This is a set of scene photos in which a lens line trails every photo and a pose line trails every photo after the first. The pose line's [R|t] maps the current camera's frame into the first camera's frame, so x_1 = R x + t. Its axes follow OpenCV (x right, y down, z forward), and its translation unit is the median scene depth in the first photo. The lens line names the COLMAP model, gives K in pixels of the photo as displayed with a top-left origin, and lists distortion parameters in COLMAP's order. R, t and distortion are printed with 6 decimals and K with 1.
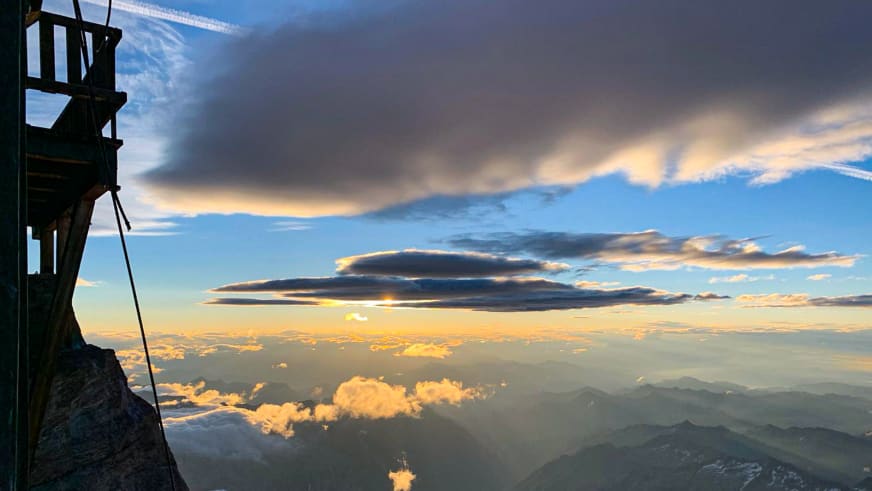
lens RADIAL K [[647.5, 0, 450.0], [0, 647.5, 243.9], [0, 0, 1]] dist [0.006552, -0.003836]
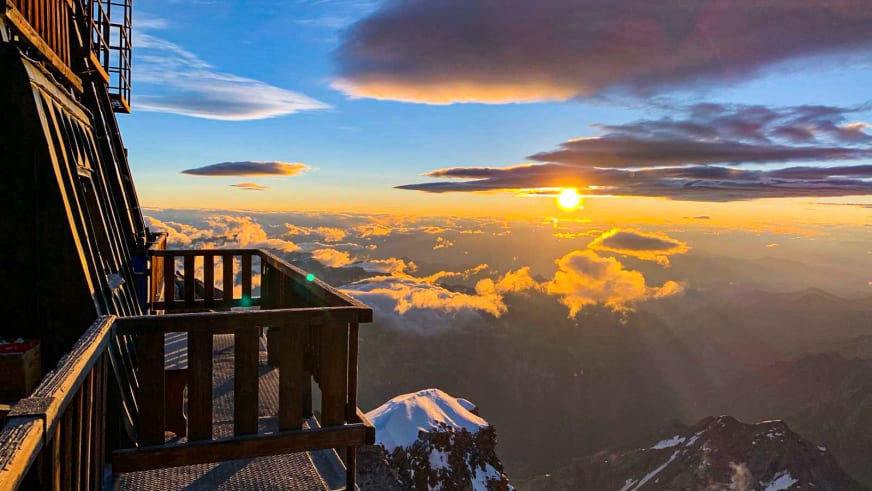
lens RADIAL K [[647.5, 0, 450.0], [0, 647.5, 243.9], [0, 0, 1]] dist [0.006552, -0.003836]
pose [[0.907906, 0.039151, -0.417342, 0.134264], [0.032457, 0.986073, 0.163113, 0.005484], [0.417916, -0.161637, 0.893991, 0.033467]]
